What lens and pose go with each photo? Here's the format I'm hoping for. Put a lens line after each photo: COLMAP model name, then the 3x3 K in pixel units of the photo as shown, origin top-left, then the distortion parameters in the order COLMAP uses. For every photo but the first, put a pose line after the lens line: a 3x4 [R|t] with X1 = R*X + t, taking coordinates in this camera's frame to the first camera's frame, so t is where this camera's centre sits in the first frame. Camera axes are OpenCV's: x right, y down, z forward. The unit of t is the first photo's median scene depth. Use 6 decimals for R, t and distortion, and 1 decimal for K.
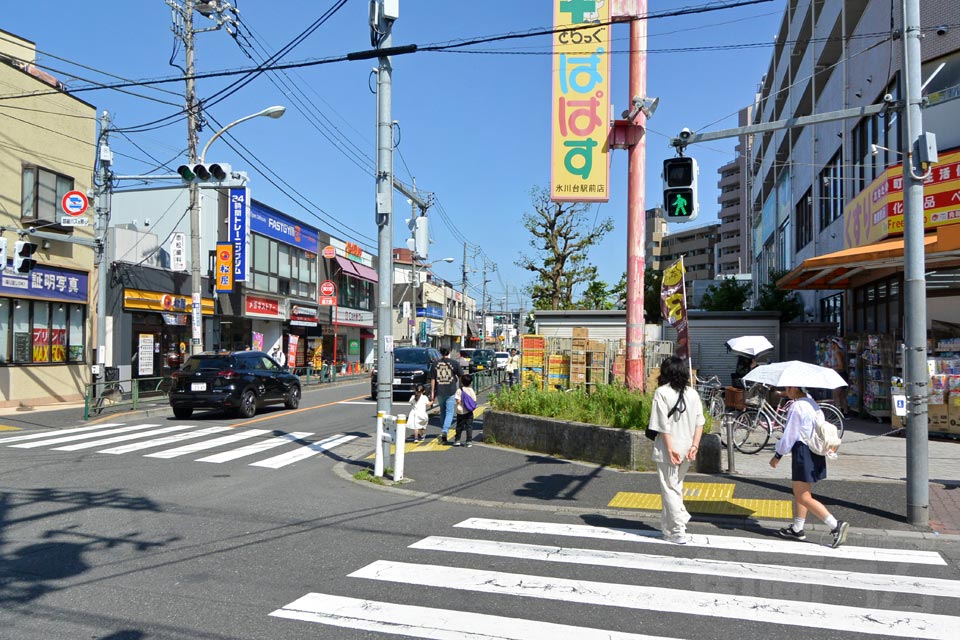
lens RADIAL K [[739.0, 0, 483.0], [0, 739.0, 341.4], [0, 0, 1]] dist [0.003162, -0.006171]
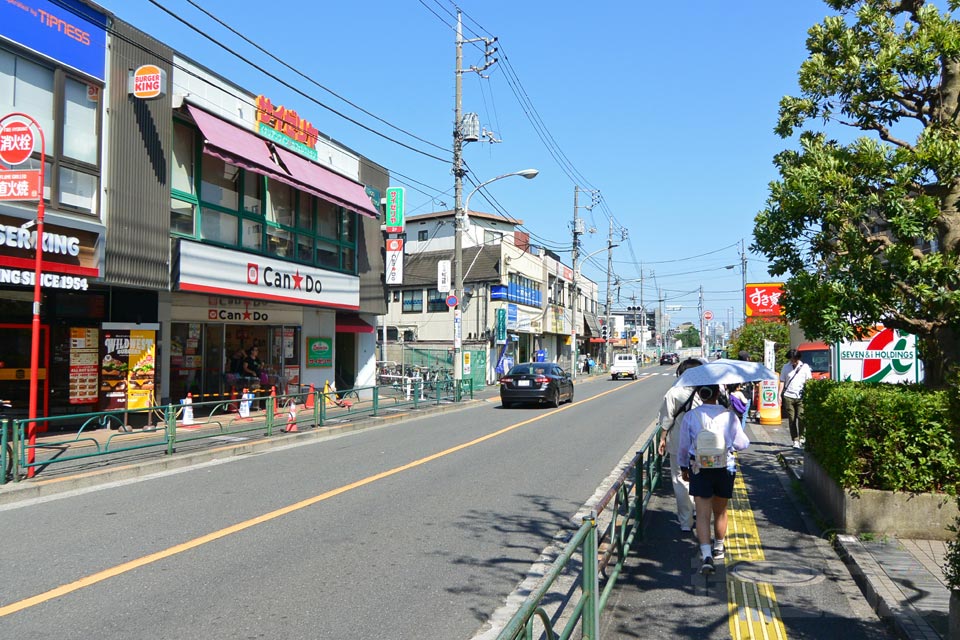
lens RADIAL K [[739.0, 0, 483.0], [0, 739.0, 341.4], [0, 0, 1]] dist [0.003162, -0.006171]
pose [[0.984704, -0.004895, -0.174169, 0.006924], [0.003644, 0.999965, -0.007502, 0.003800], [0.174200, 0.006753, 0.984687, 0.415393]]
